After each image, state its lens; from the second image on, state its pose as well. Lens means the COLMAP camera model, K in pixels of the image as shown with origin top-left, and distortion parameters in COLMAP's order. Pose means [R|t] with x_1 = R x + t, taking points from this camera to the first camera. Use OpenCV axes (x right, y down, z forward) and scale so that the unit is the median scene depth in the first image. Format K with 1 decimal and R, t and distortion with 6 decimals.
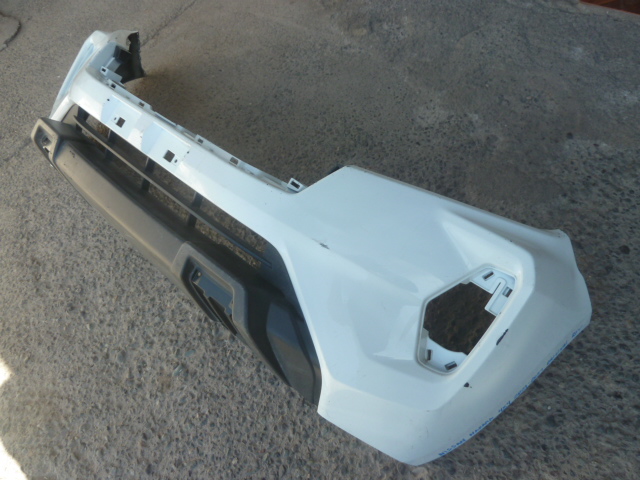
lens RADIAL K [[471.3, 0, 324.5], [0, 471.3, 239.7], [0, 0, 1]] dist [-0.039376, 0.016413]
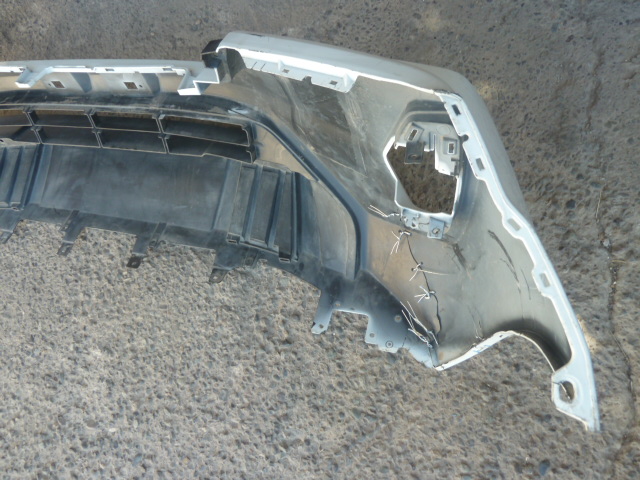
lens RADIAL K [[471.3, 0, 321.0], [0, 471.3, 240.5], [0, 0, 1]] dist [-0.039376, 0.016413]
pose [[0.788024, -0.605545, 0.111055, 0.294090], [0.579567, 0.790520, 0.197941, -0.034679], [-0.207654, -0.091618, 0.973903, 0.111203]]
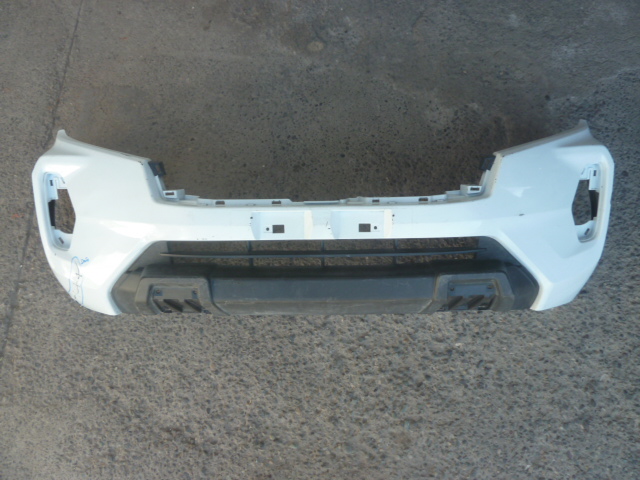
lens RADIAL K [[471.3, 0, 319.0], [0, 471.3, 237.2], [0, 0, 1]] dist [-0.039376, 0.016413]
pose [[0.796828, -0.496891, 0.343750, -0.589939], [0.397700, 0.859636, 0.320718, -0.536224], [-0.454862, -0.118848, 0.882596, 0.100168]]
